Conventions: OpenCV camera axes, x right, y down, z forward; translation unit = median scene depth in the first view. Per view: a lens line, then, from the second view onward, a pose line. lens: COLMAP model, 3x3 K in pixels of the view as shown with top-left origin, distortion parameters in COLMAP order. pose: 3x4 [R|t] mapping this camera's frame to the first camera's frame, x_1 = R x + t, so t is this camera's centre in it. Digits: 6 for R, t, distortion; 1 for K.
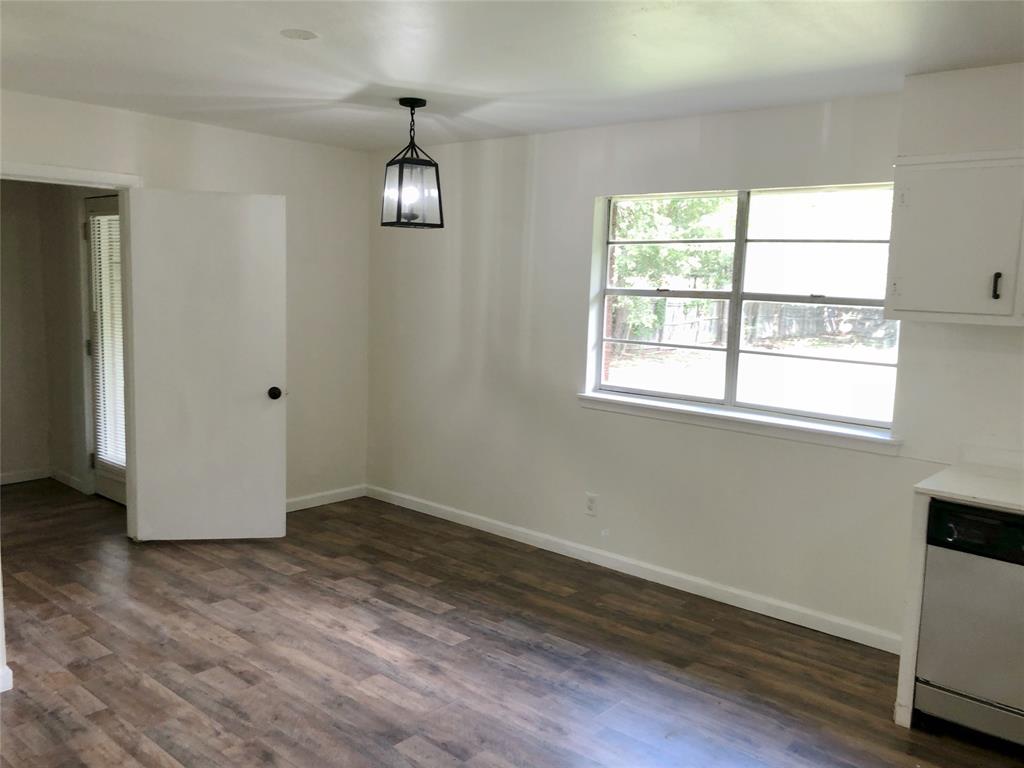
lens RADIAL K [[858.6, 0, 510.6], [0, 858.6, 370.9], [0, 0, 1]] dist [0.043588, 0.005339]
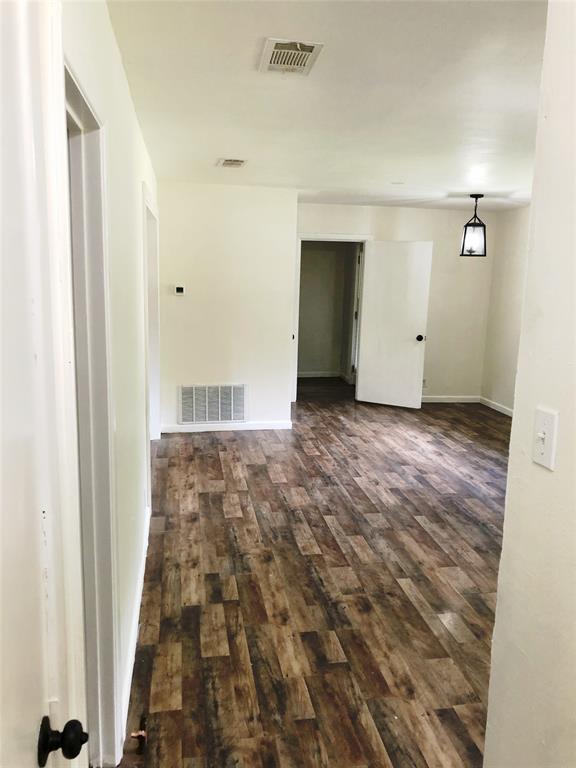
lens RADIAL K [[627.6, 0, 288.0], [0, 627.6, 384.0], [0, 0, 1]] dist [-0.006789, -0.002953]
pose [[0.784906, 0.101251, -0.611287, 0.535497], [-0.069969, 0.994732, 0.074921, 0.058660], [0.615652, -0.016034, 0.787855, -0.497352]]
